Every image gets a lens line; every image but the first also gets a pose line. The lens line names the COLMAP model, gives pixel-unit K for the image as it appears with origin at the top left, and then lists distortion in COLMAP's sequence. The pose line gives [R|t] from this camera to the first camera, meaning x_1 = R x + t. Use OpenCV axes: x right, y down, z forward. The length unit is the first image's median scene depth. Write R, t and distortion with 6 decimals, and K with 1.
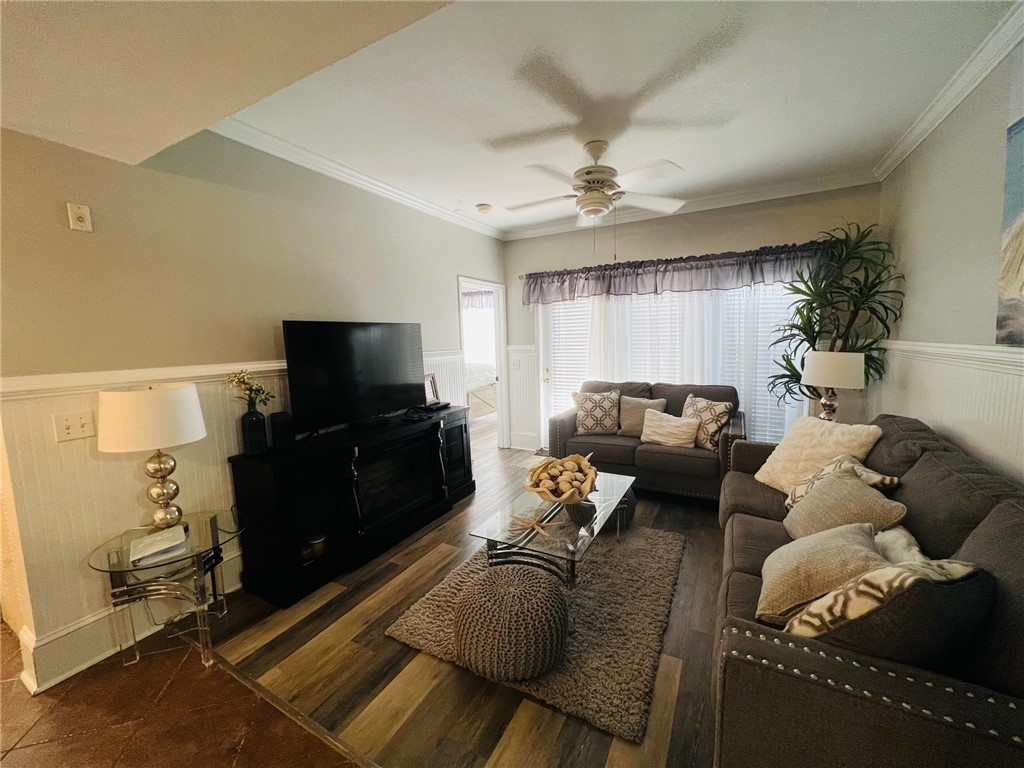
lens RADIAL K [[407.9, 0, 510.2], [0, 407.9, 383.0], [0, 0, 1]] dist [-0.000411, -0.000349]
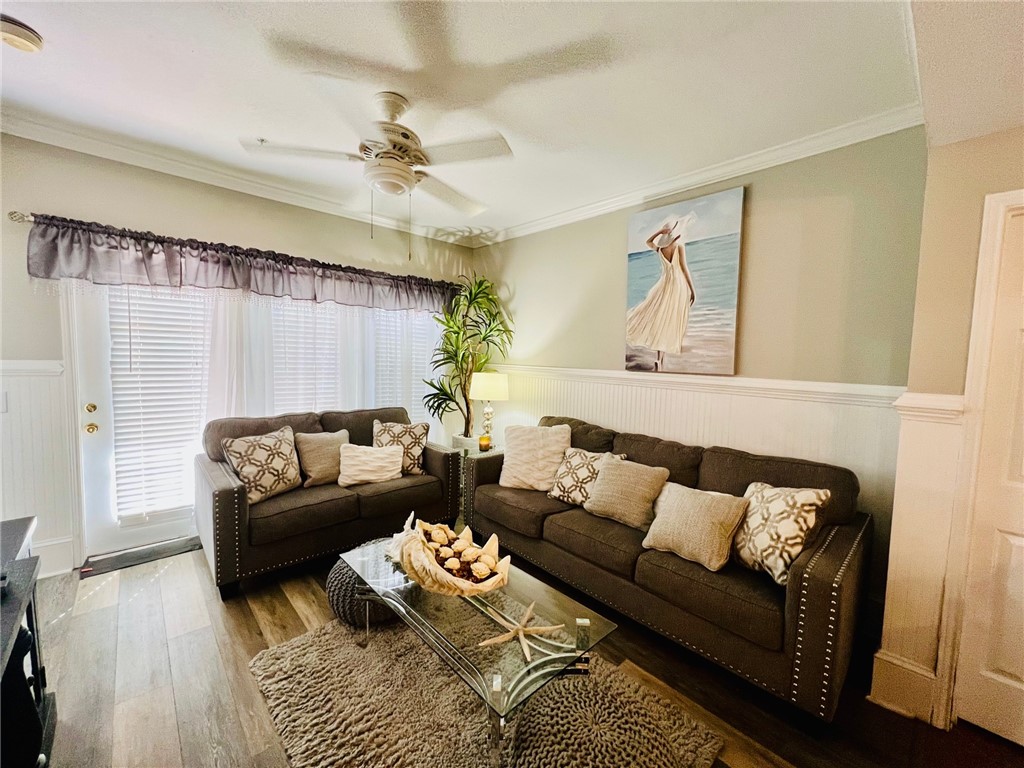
lens RADIAL K [[407.9, 0, 510.2], [0, 407.9, 383.0], [0, 0, 1]] dist [-0.000411, -0.000349]
pose [[0.312436, -0.030392, 0.949452, -0.302337], [0.070495, 0.997474, 0.008731, -0.038830], [-0.947319, 0.064203, 0.313789, 0.399850]]
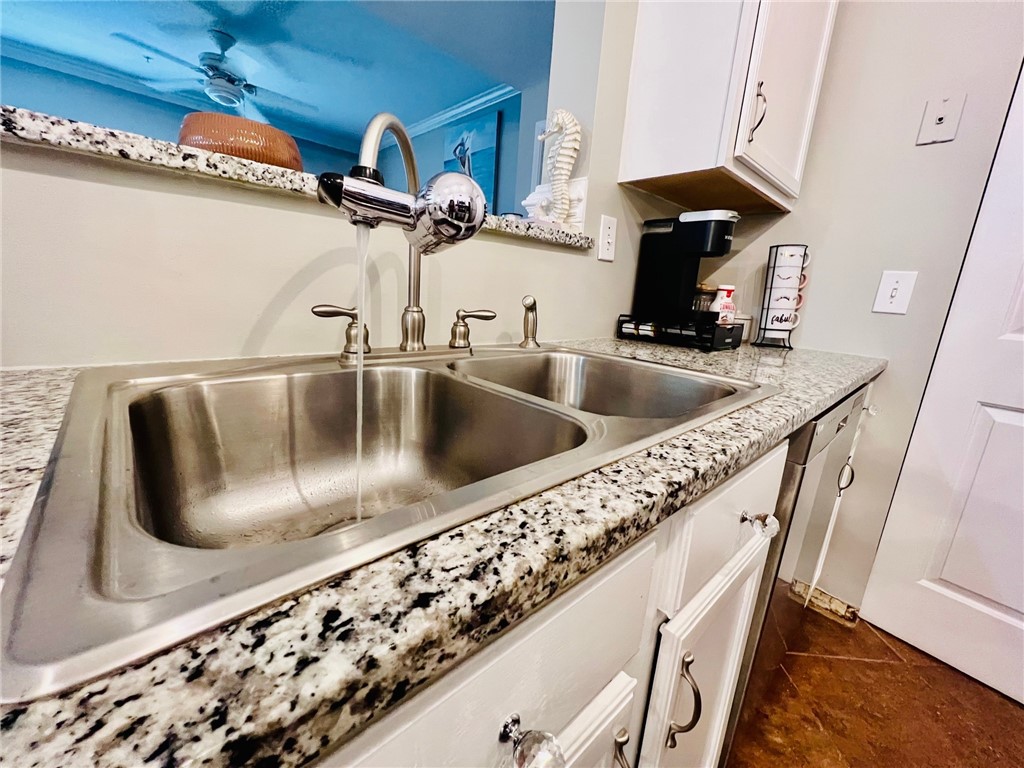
lens RADIAL K [[417.0, 0, 512.0], [0, 417.0, 384.0], [0, 0, 1]] dist [-0.001472, -0.000329]
pose [[0.304897, -0.163145, 0.938308, -0.517516], [0.025234, 0.986257, 0.163282, 0.125597], [-0.952051, -0.026107, 0.304824, -0.082477]]
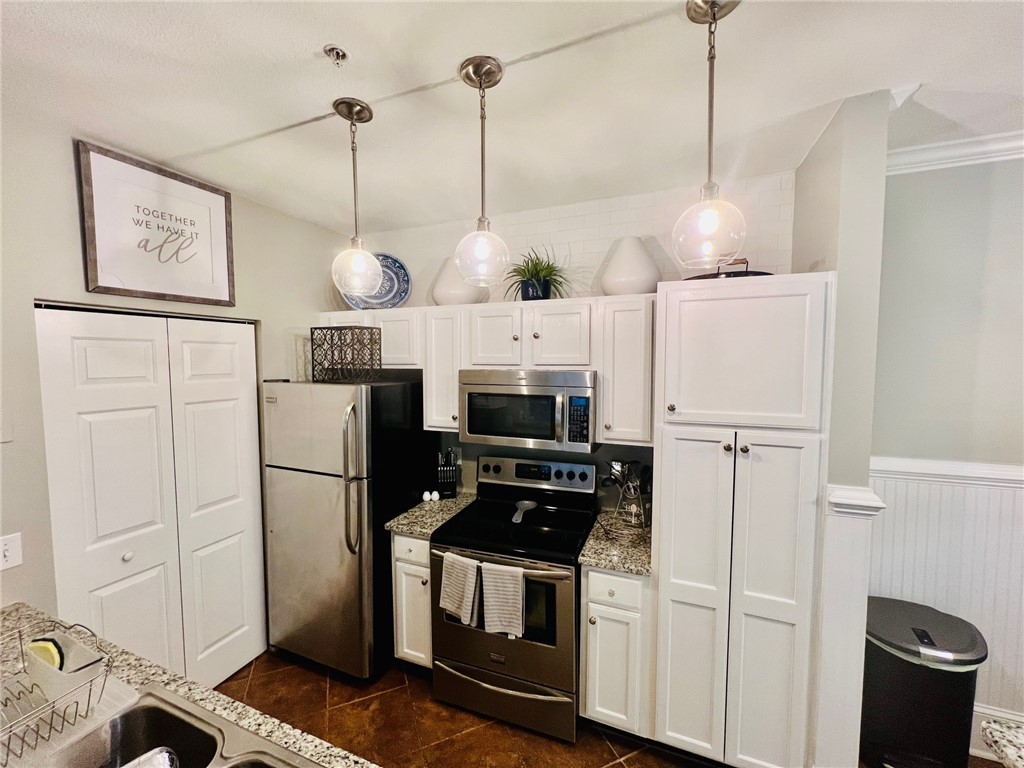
lens RADIAL K [[410.9, 0, 510.2], [0, 410.9, 382.0], [0, 0, 1]] dist [0.000724, 0.000203]
pose [[-0.992275, 0.039823, -0.117491, -0.547825], [0.019016, 0.984710, 0.173161, -0.085310], [0.122591, 0.169589, -0.977860, 0.131940]]
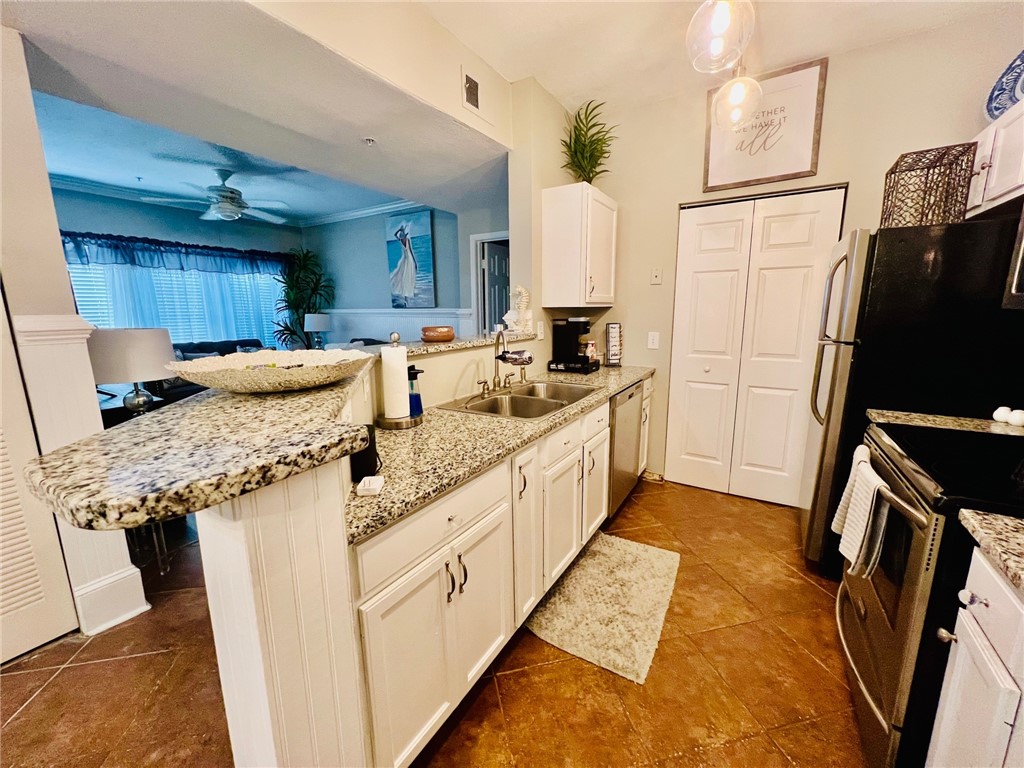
lens RADIAL K [[410.9, 0, 510.2], [0, 410.9, 382.0], [0, 0, 1]] dist [0.000724, 0.000203]
pose [[0.061069, -0.151395, 0.986585, -0.888359], [0.118261, 0.982565, 0.143458, 0.053963], [-0.991103, 0.107913, 0.077908, -0.048116]]
